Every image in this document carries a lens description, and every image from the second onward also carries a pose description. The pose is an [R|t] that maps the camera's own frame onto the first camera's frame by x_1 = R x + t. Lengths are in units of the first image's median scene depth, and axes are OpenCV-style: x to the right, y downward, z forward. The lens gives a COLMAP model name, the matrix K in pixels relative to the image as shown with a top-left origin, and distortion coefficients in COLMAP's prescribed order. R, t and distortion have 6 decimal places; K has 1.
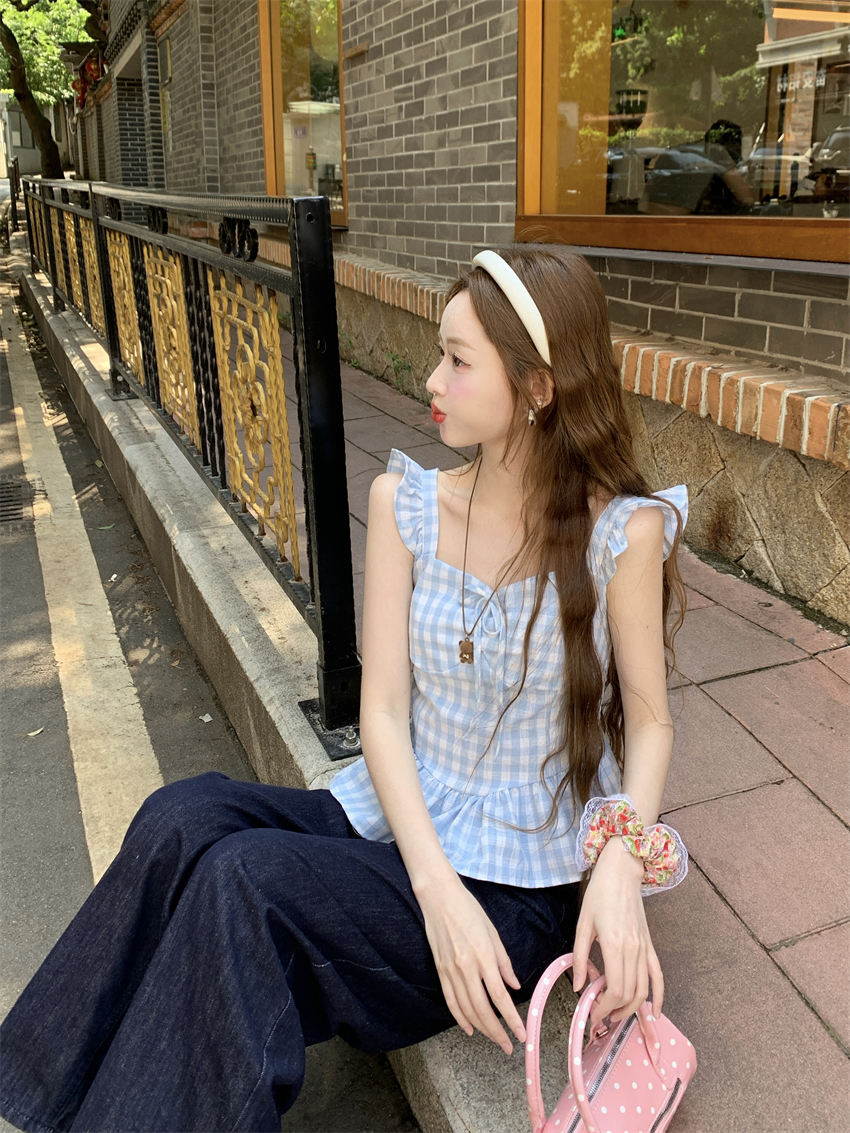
lens RADIAL K [[1066.0, 0, 429.7], [0, 1066.0, 417.9], [0, 0, 1]] dist [0.125384, -0.330360]
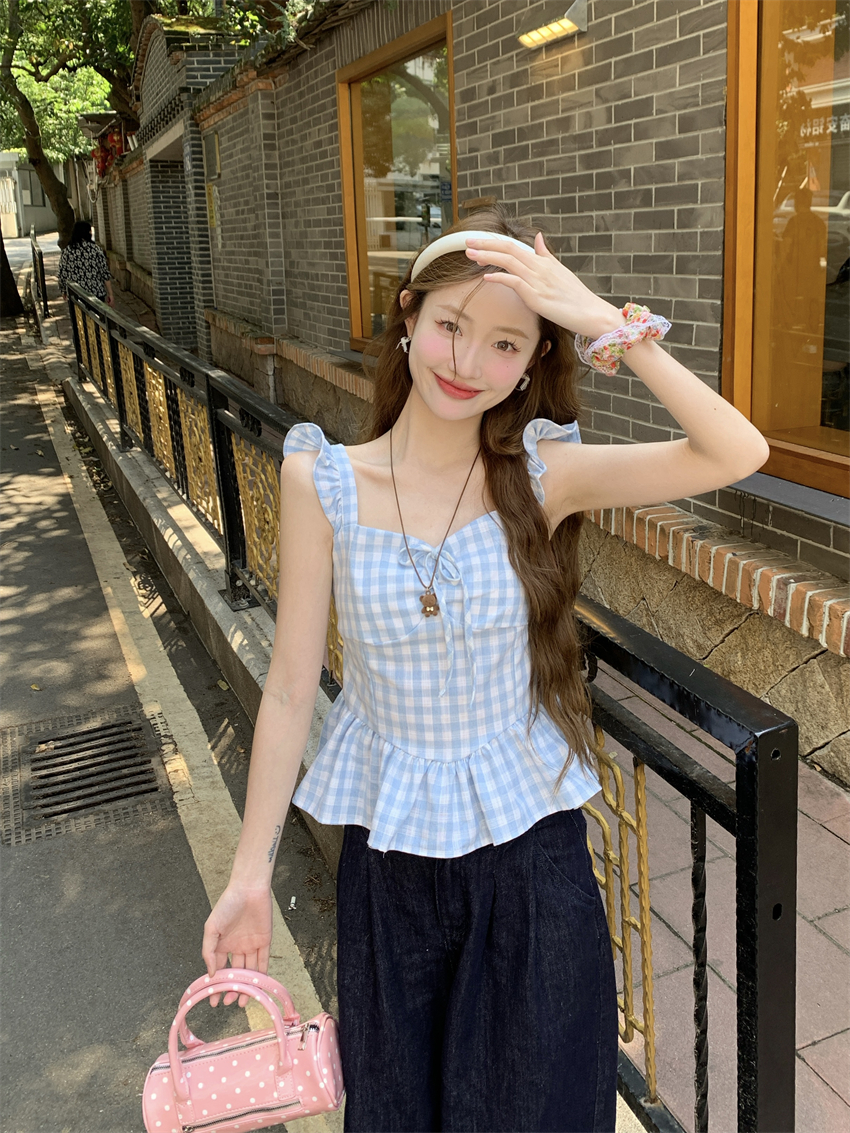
lens RADIAL K [[1075.0, 0, 454.8], [0, 1075.0, 440.4], [0, 0, 1]] dist [0.121085, -0.322357]
pose [[0.999597, -0.026671, 0.009706, -0.106568], [0.026840, 0.999484, -0.017662, -0.127021], [-0.009230, 0.017916, 0.999797, 0.087912]]
